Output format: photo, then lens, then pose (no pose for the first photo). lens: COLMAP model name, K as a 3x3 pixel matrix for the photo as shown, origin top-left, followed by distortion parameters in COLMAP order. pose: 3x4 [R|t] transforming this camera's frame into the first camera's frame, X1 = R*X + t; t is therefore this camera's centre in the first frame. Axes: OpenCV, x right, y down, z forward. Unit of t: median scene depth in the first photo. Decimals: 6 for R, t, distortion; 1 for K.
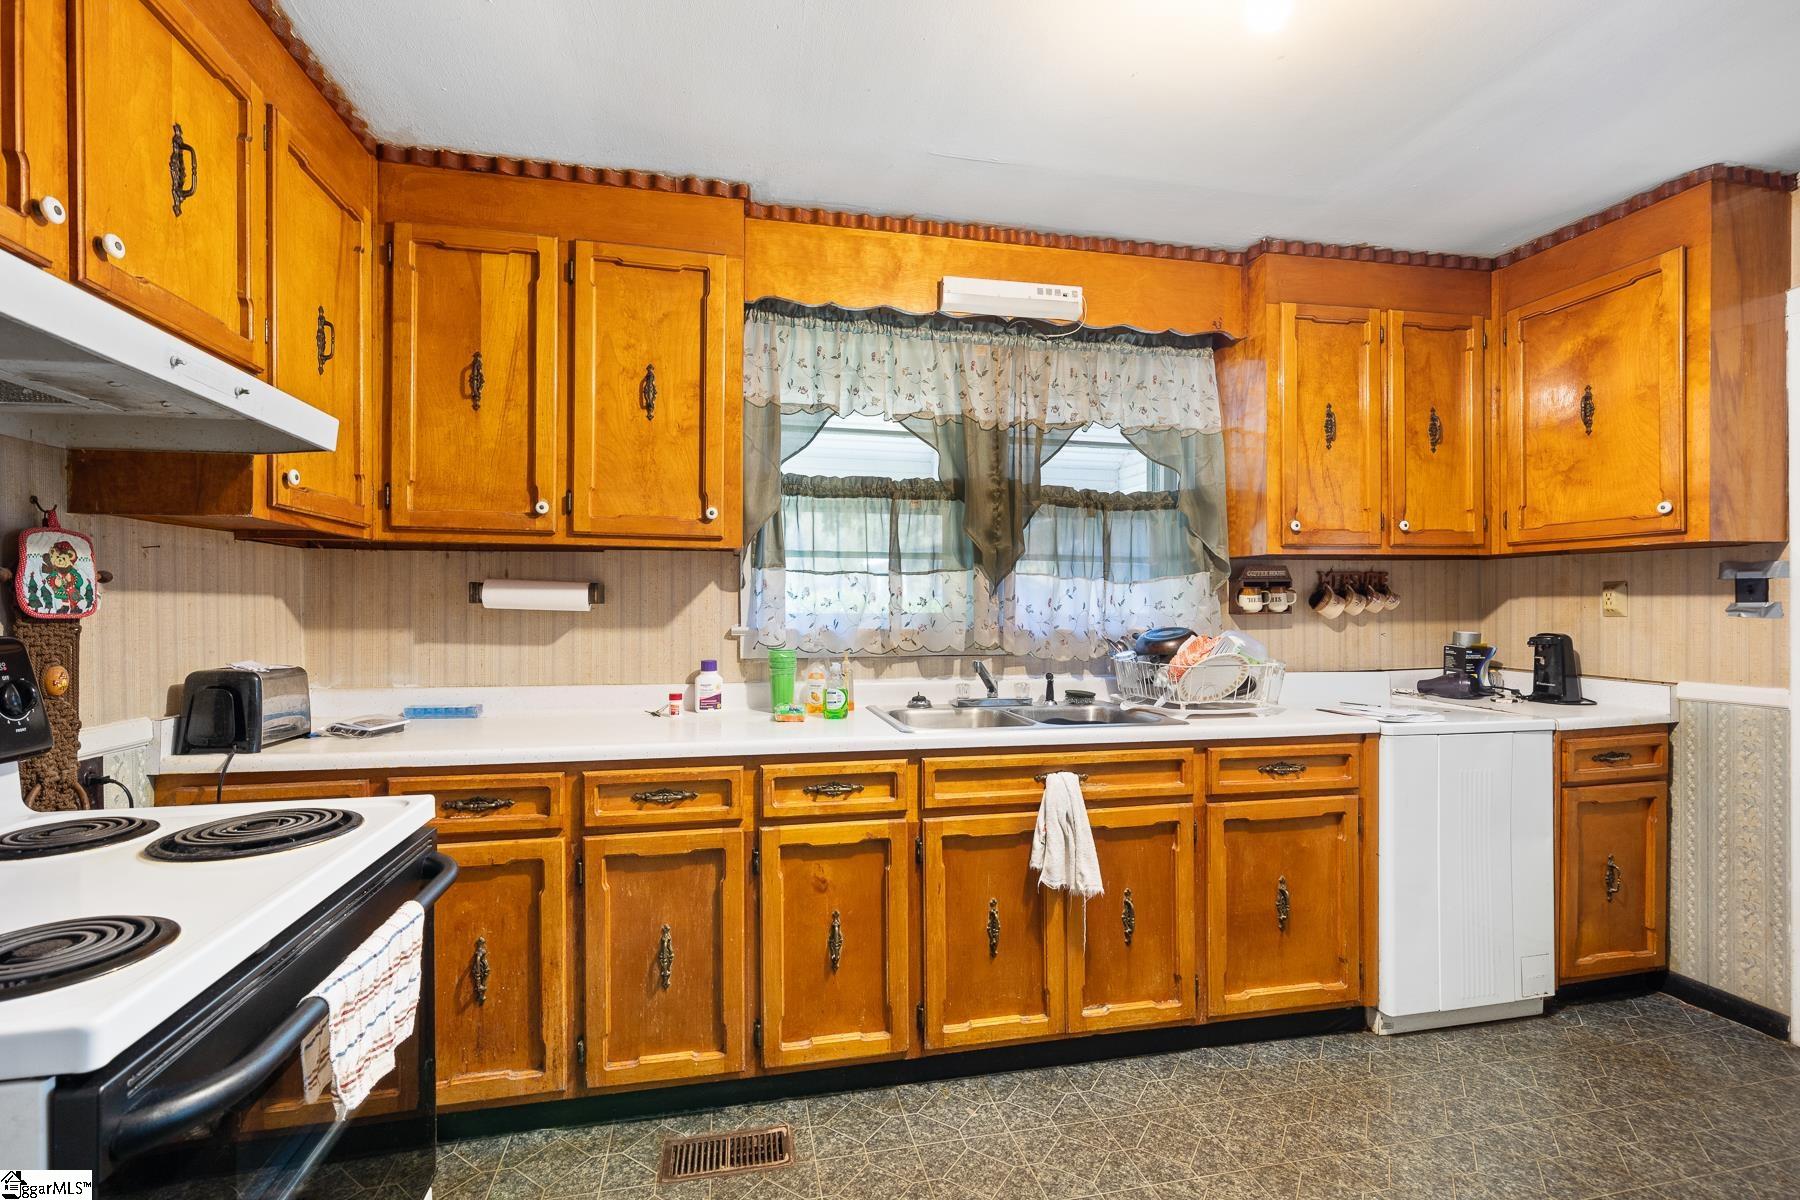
lens RADIAL K [[780.8, 0, 891.4], [0, 780.8, 611.7], [0, 0, 1]] dist [-0.001321, 0.000126]
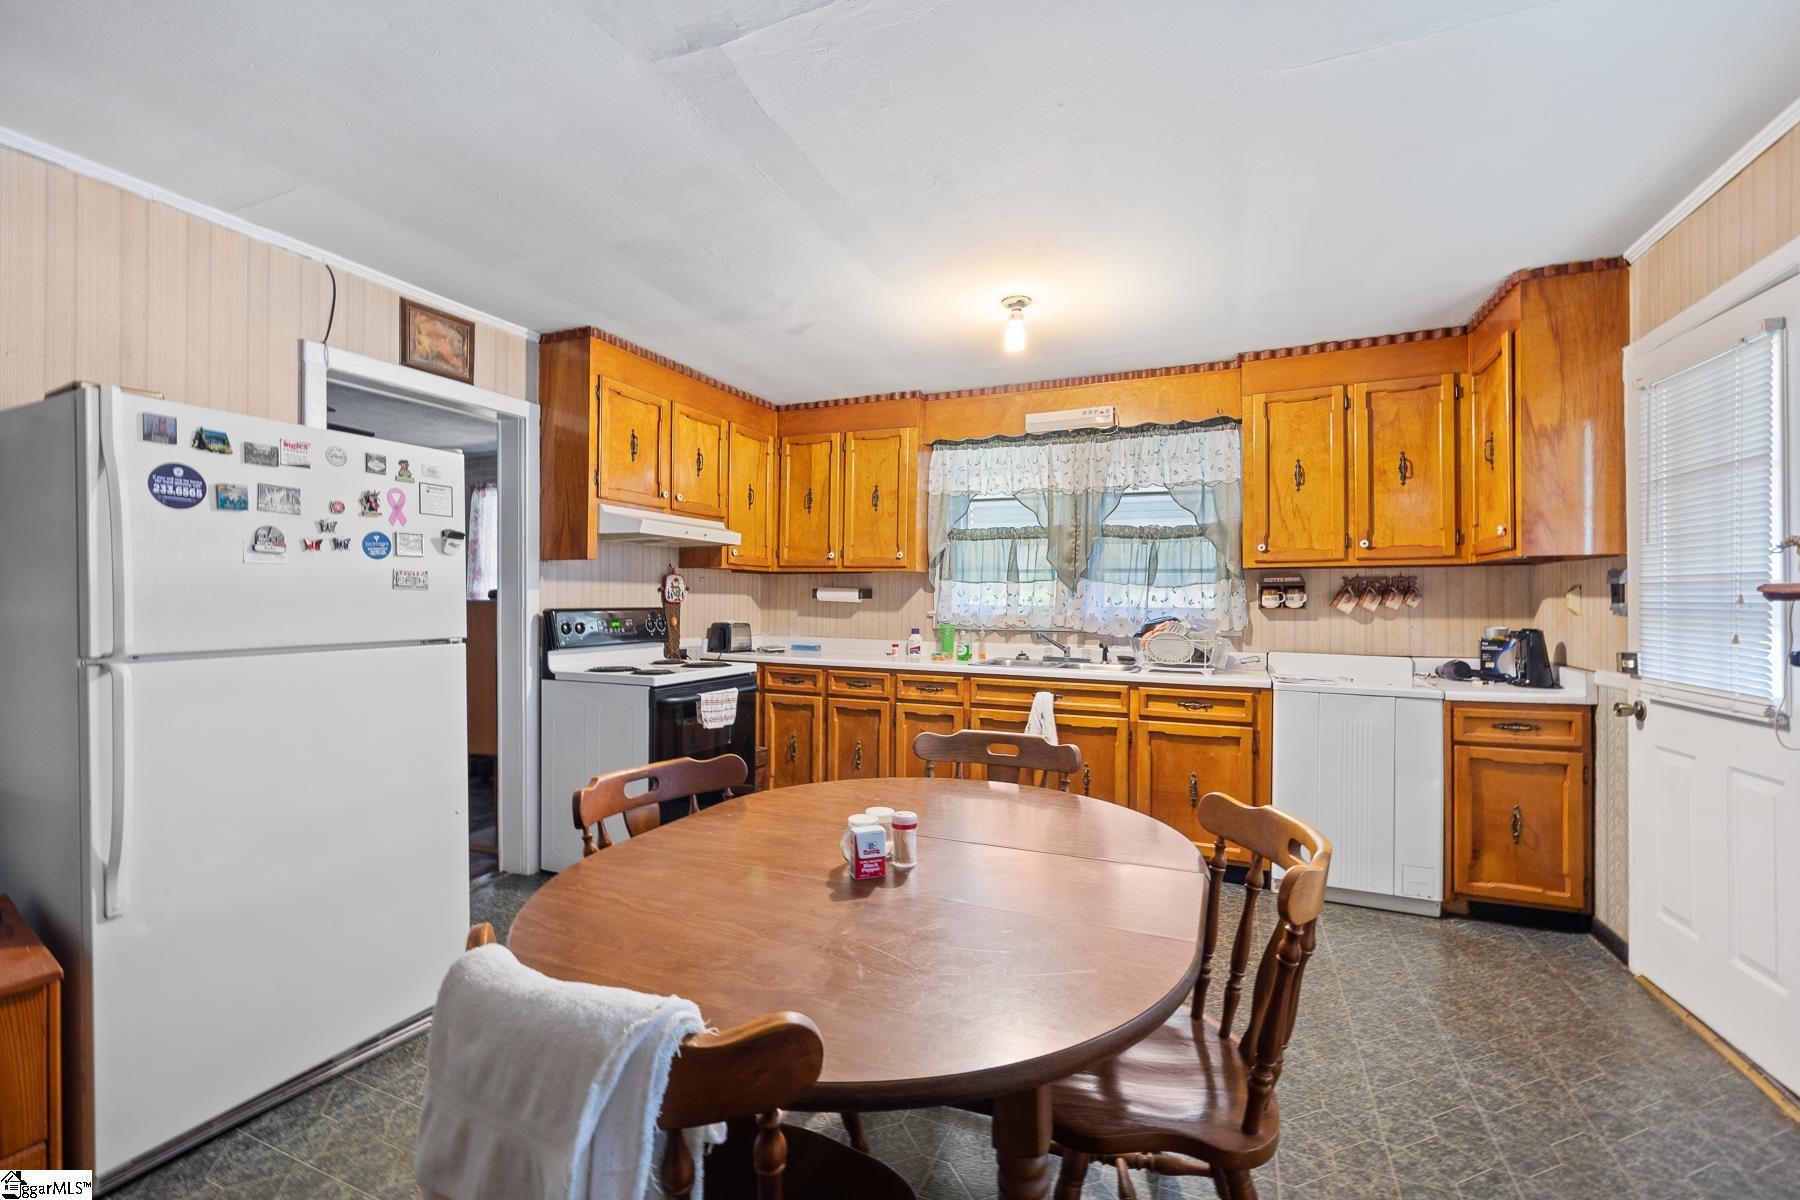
lens RADIAL K [[780.8, 0, 903.2], [0, 780.8, 597.9], [0, 0, 1]] dist [-0.001321, 0.000126]
pose [[0.815533, 0.005533, -0.578685, 0.921405], [-0.012323, 0.999894, -0.007806, 0.002516], [0.578580, 0.013497, 0.815514, -0.635205]]
